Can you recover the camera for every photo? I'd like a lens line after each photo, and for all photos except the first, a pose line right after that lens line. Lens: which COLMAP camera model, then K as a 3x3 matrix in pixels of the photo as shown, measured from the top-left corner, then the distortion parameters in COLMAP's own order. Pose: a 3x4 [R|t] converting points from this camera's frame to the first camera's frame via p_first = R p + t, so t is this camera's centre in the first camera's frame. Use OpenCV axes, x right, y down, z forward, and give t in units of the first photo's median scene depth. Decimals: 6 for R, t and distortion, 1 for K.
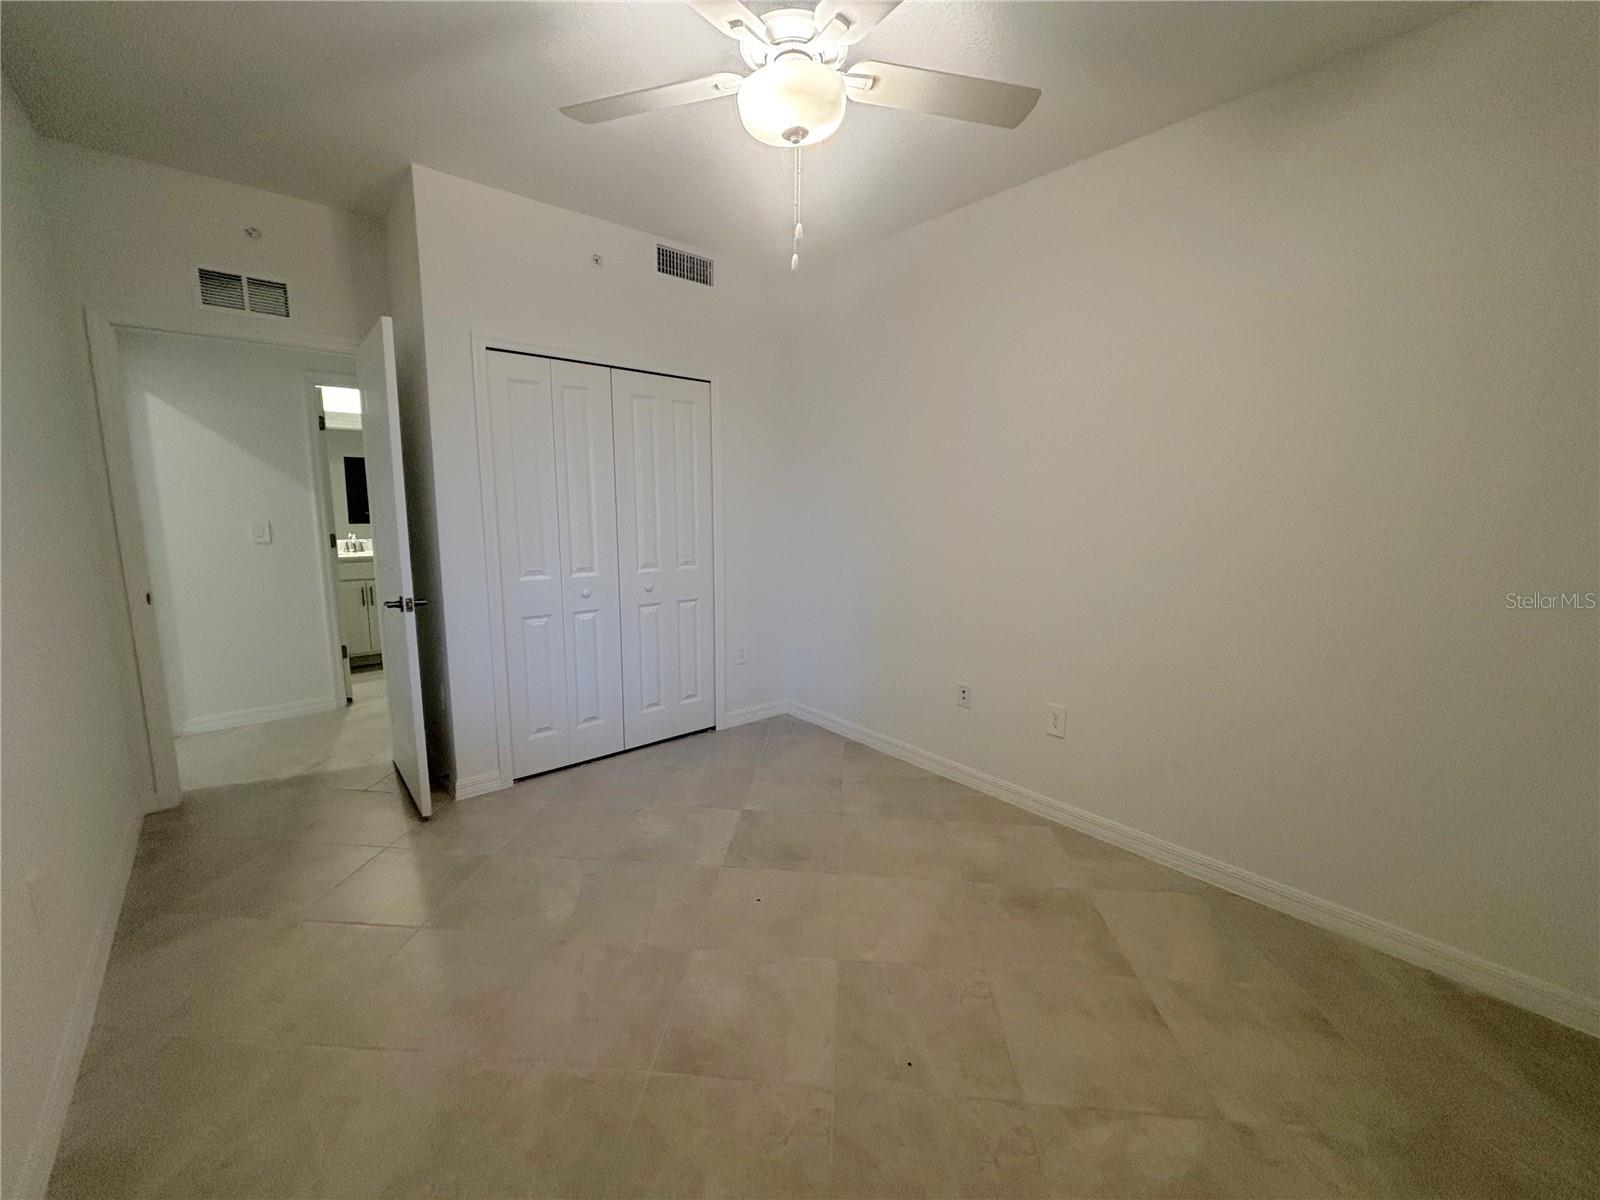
lens RADIAL K [[649.3, 0, 800.0], [0, 649.3, 600.0], [0, 0, 1]] dist [-0.010960, 0.010526]
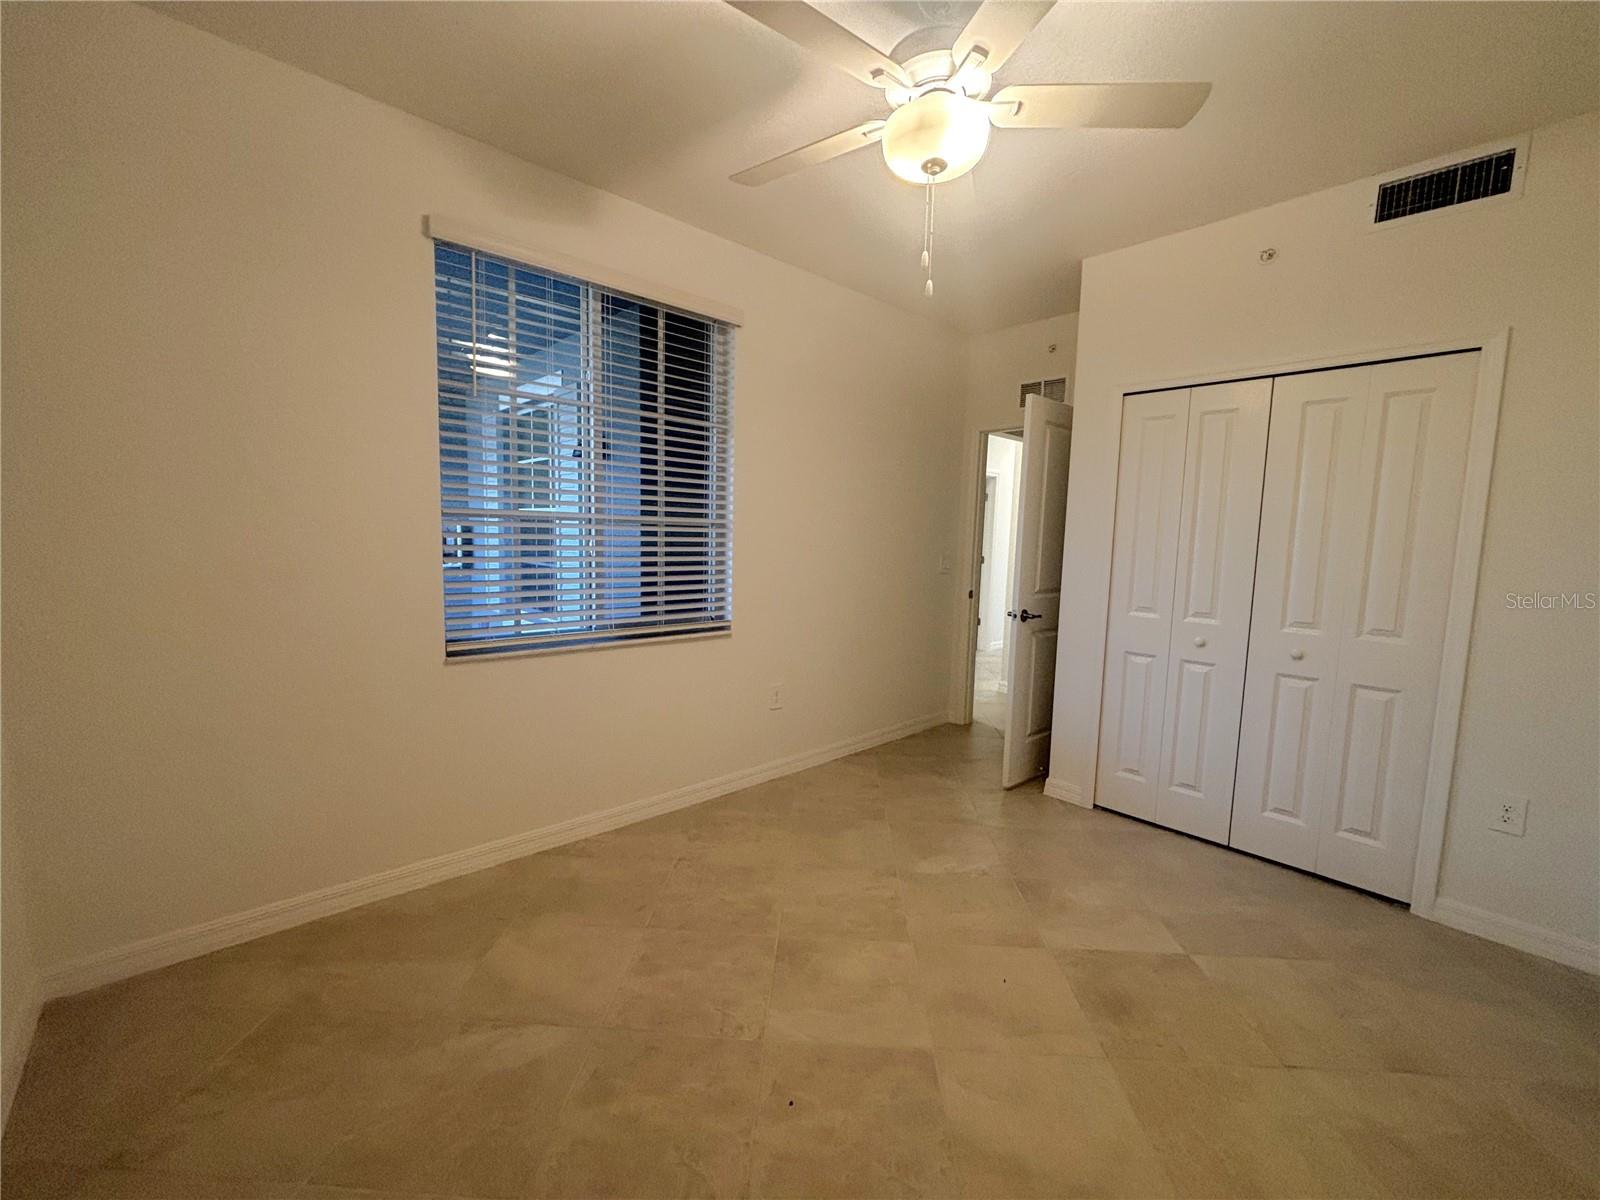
lens RADIAL K [[649.3, 0, 800.0], [0, 649.3, 600.0], [0, 0, 1]] dist [-0.010960, 0.010526]
pose [[0.038919, 0.097867, -0.994438, 0.631302], [-0.181082, 0.979405, 0.089301, -0.056953], [0.982698, 0.176599, 0.055840, 0.502187]]
